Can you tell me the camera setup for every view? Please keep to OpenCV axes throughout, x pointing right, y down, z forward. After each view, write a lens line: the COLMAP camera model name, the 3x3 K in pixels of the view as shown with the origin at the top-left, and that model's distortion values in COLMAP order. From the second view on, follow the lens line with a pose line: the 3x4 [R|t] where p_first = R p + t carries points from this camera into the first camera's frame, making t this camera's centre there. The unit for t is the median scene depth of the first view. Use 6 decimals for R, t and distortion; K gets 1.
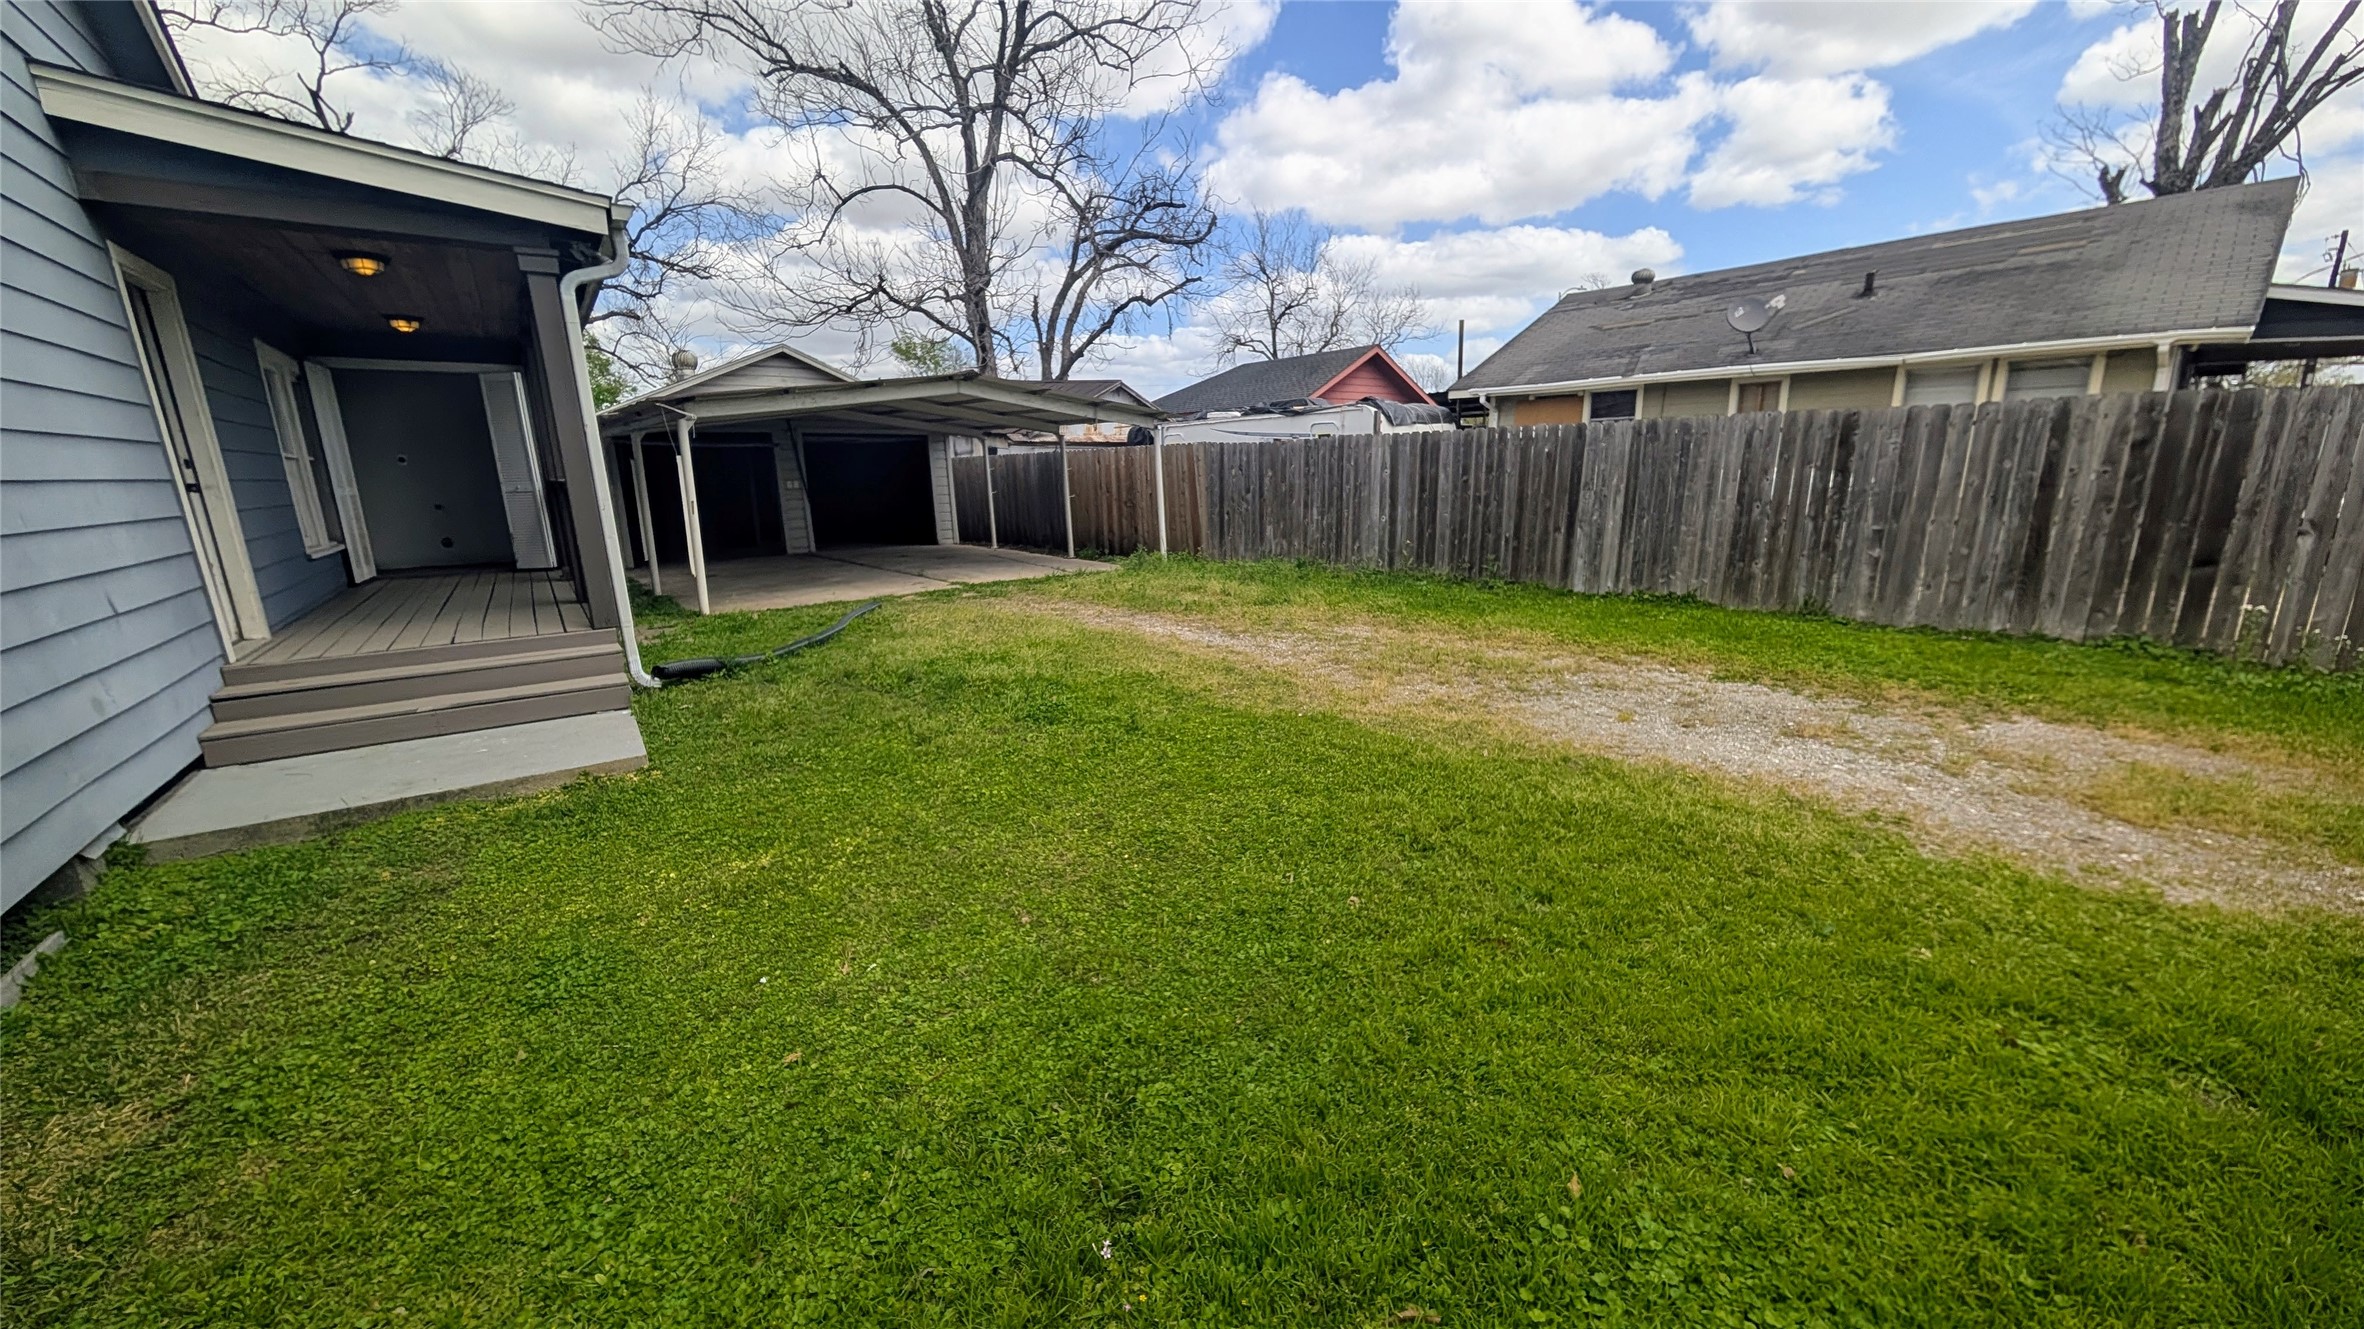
lens RADIAL K [[881.9, 0, 1188.0], [0, 881.9, 673.5], [0, 0, 1]] dist [0.000165, 0.000084]
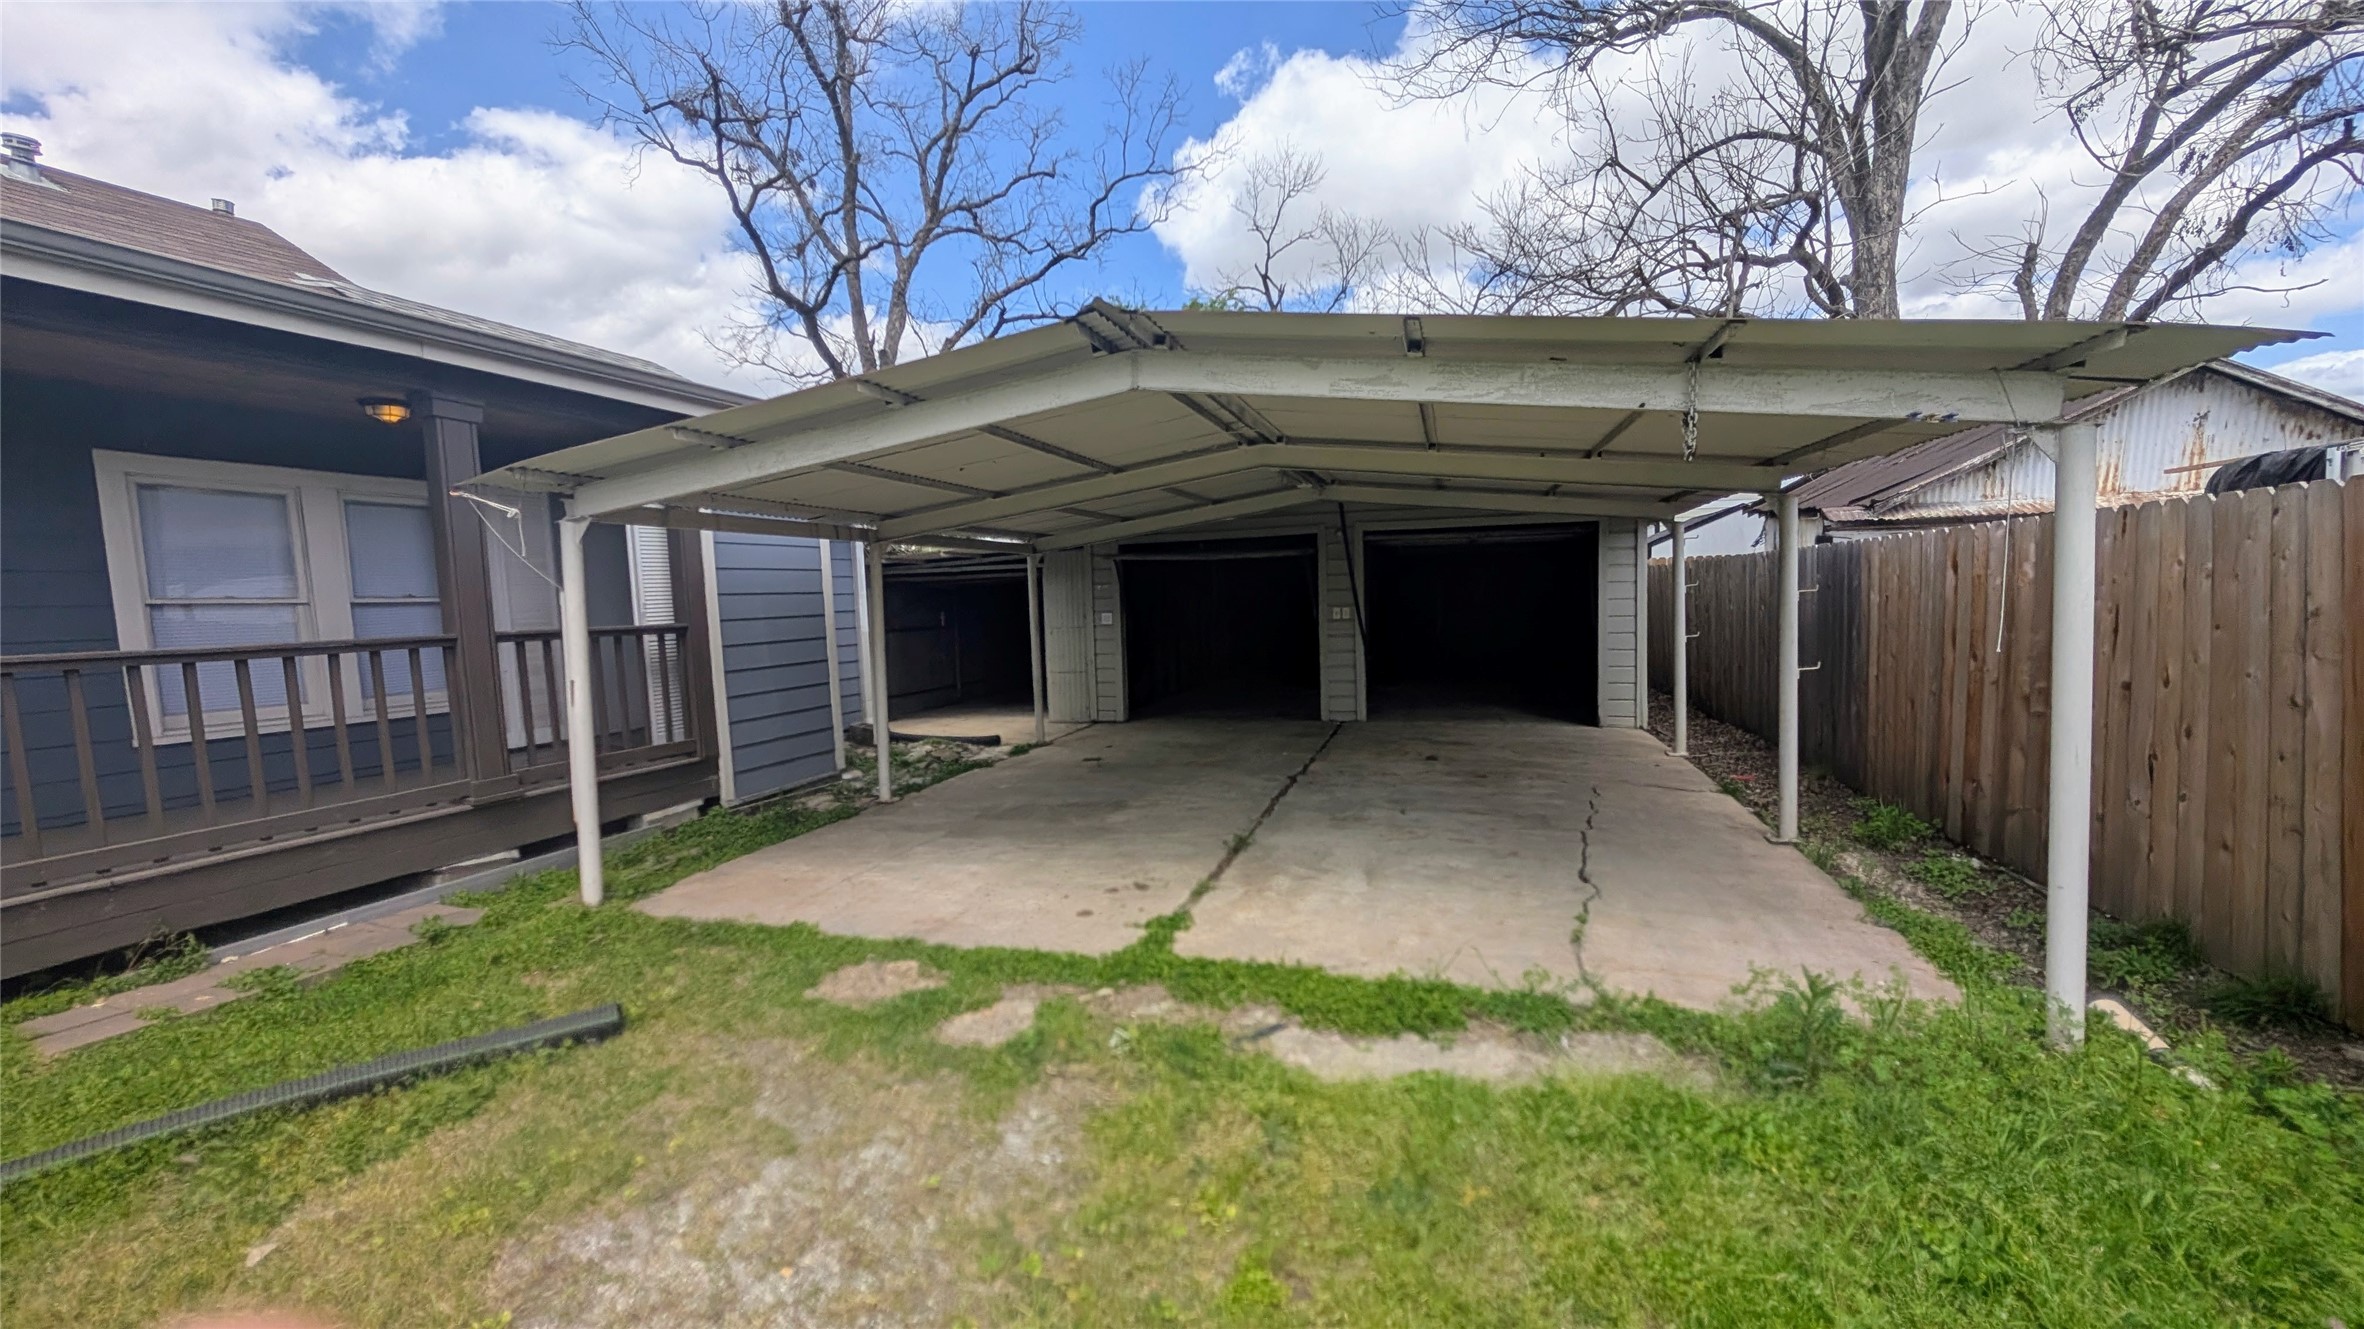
lens RADIAL K [[881.9, 0, 1188.0], [0, 881.9, 673.5], [0, 0, 1]] dist [0.000165, 0.000084]
pose [[0.527640, 0.080688, -0.845627, 0.025251], [-0.172423, 0.984929, -0.013606, -0.115745], [0.831785, 0.152984, 0.533601, 0.464856]]
